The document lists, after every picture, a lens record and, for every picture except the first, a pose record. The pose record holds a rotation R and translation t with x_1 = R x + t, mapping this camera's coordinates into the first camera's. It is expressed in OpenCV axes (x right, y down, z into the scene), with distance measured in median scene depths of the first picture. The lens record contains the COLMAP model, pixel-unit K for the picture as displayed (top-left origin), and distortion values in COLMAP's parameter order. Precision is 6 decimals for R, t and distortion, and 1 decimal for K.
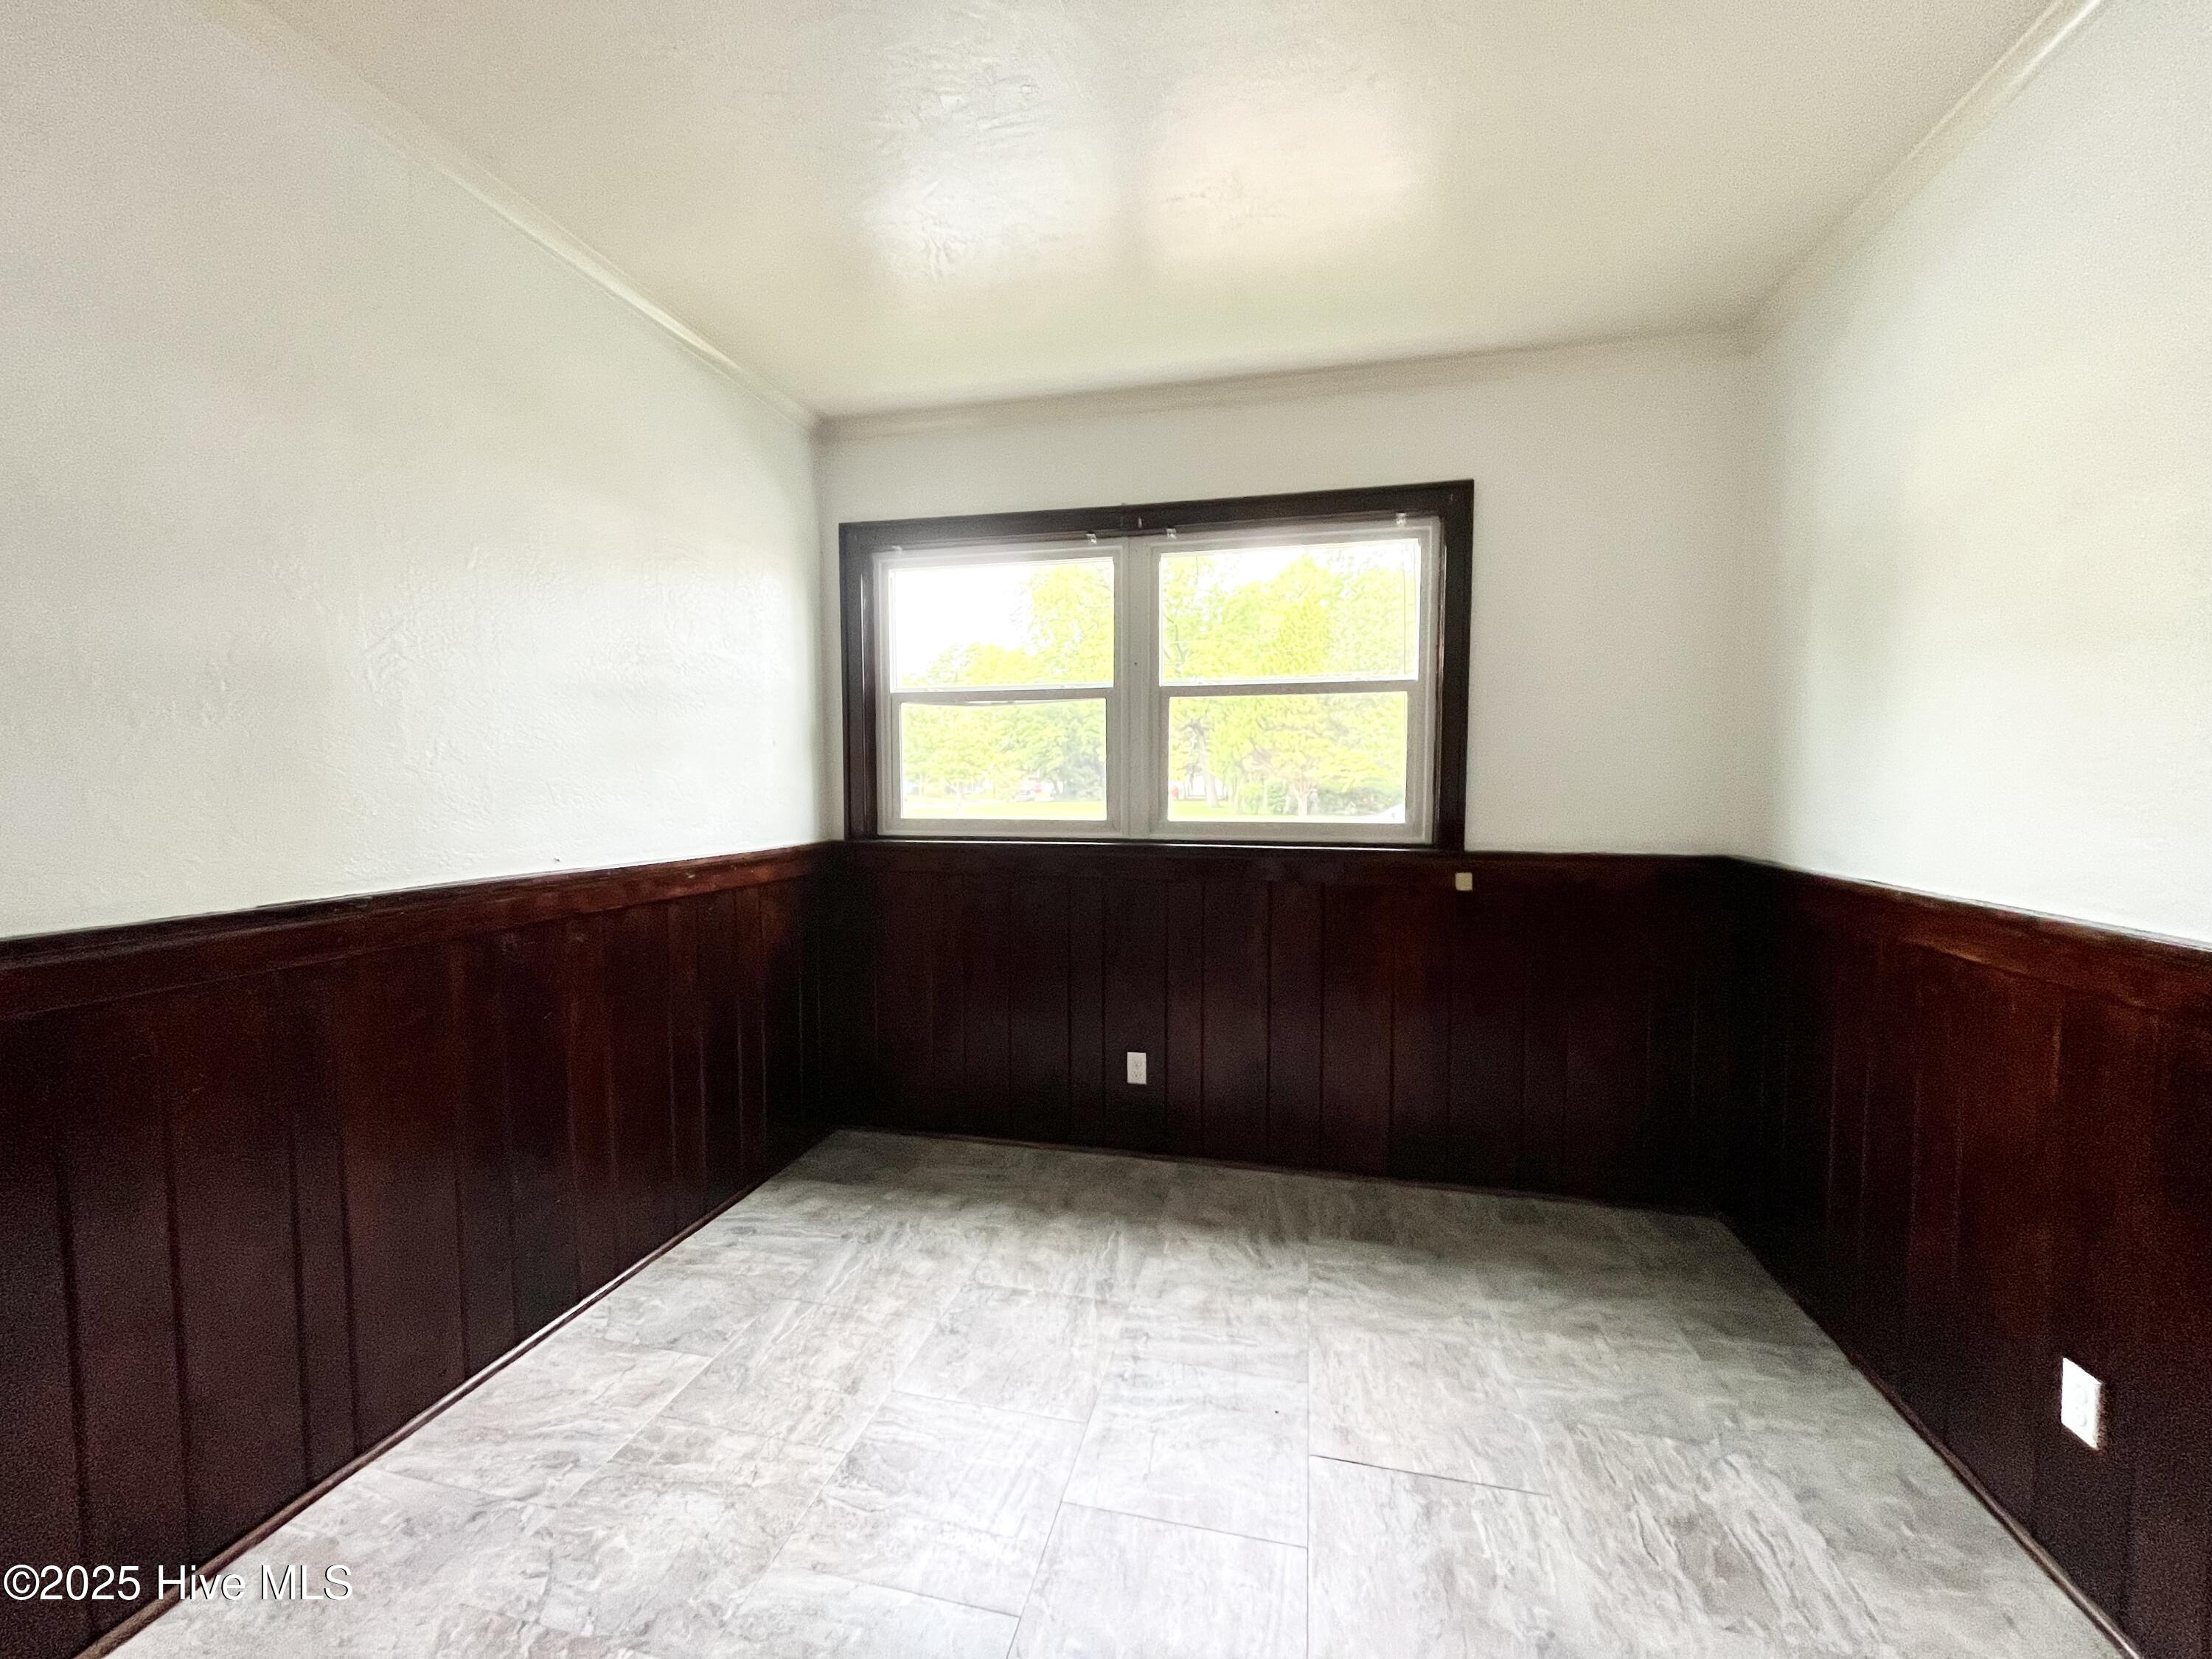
lens RADIAL K [[893.6, 0, 1101.9], [0, 893.6, 825.5], [0, 0, 1]] dist [-0.000969, -0.001250]
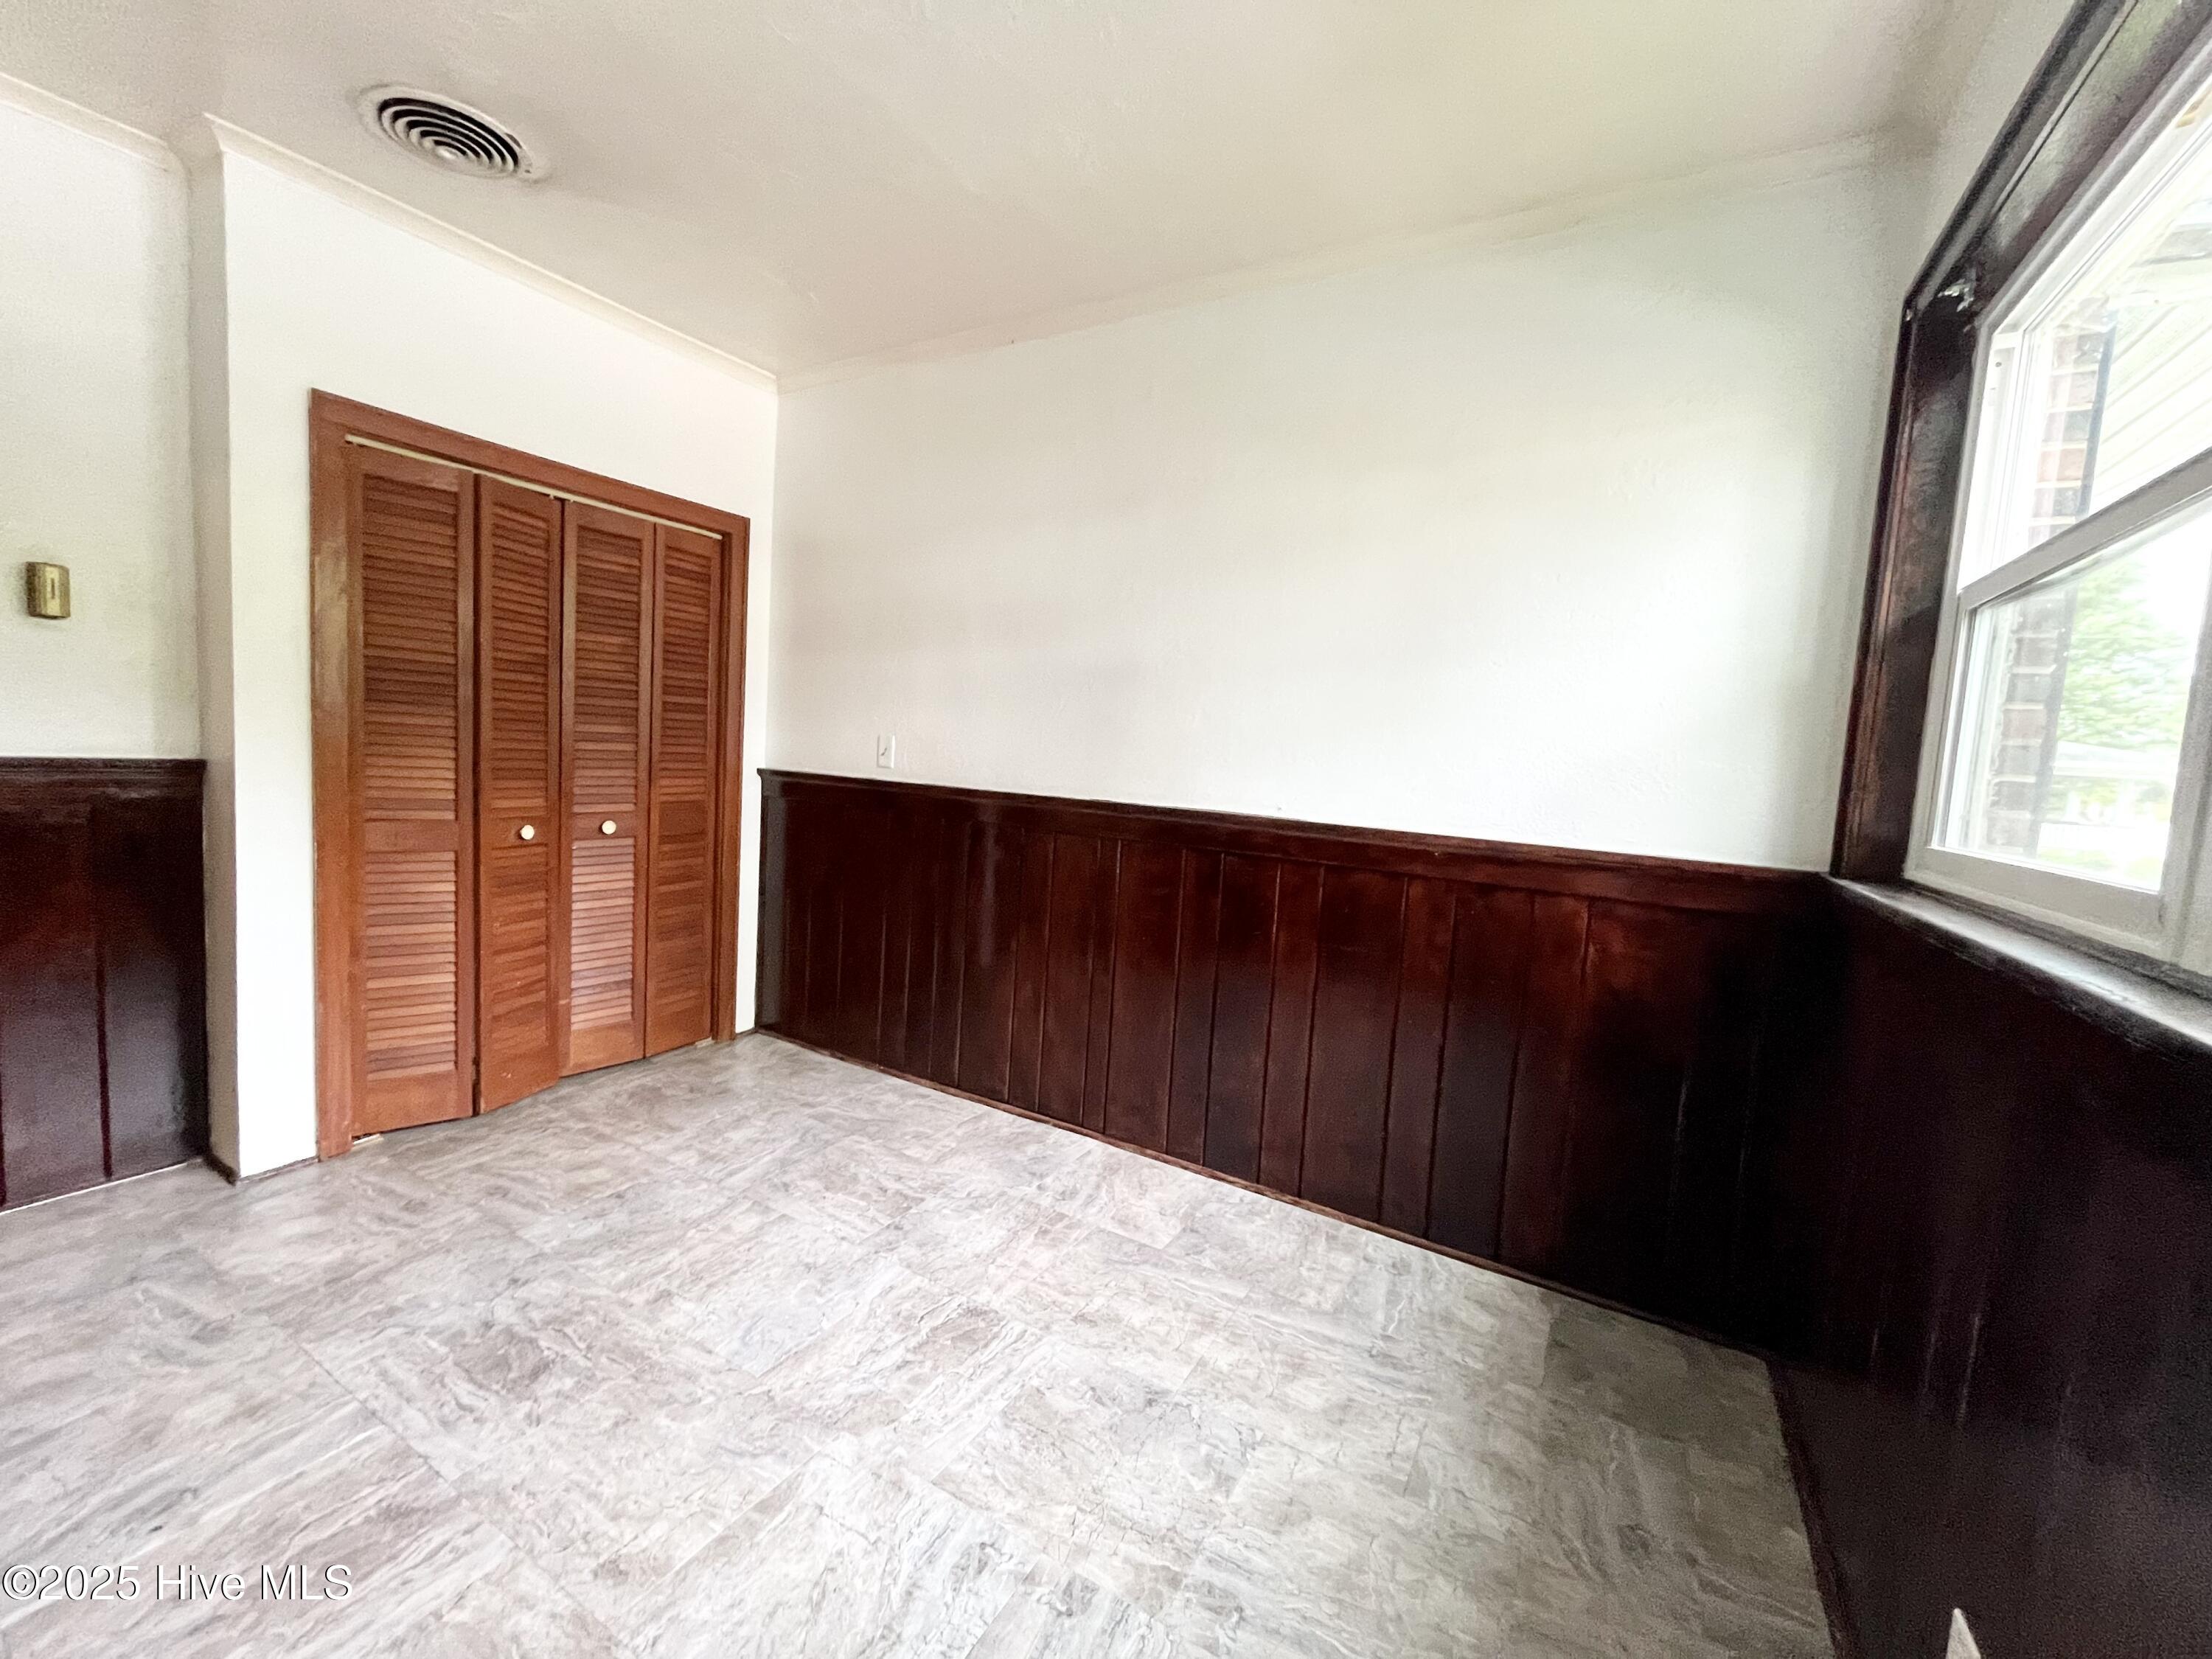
lens RADIAL K [[893.6, 0, 1099.4], [0, 893.6, 832.0], [0, 0, 1]] dist [-0.000969, -0.001250]
pose [[-0.296824, 0.069480, -0.952401, 0.512941], [-0.108685, 0.988411, 0.105980, -0.025916], [0.948727, 0.134970, -0.285833, 0.973397]]
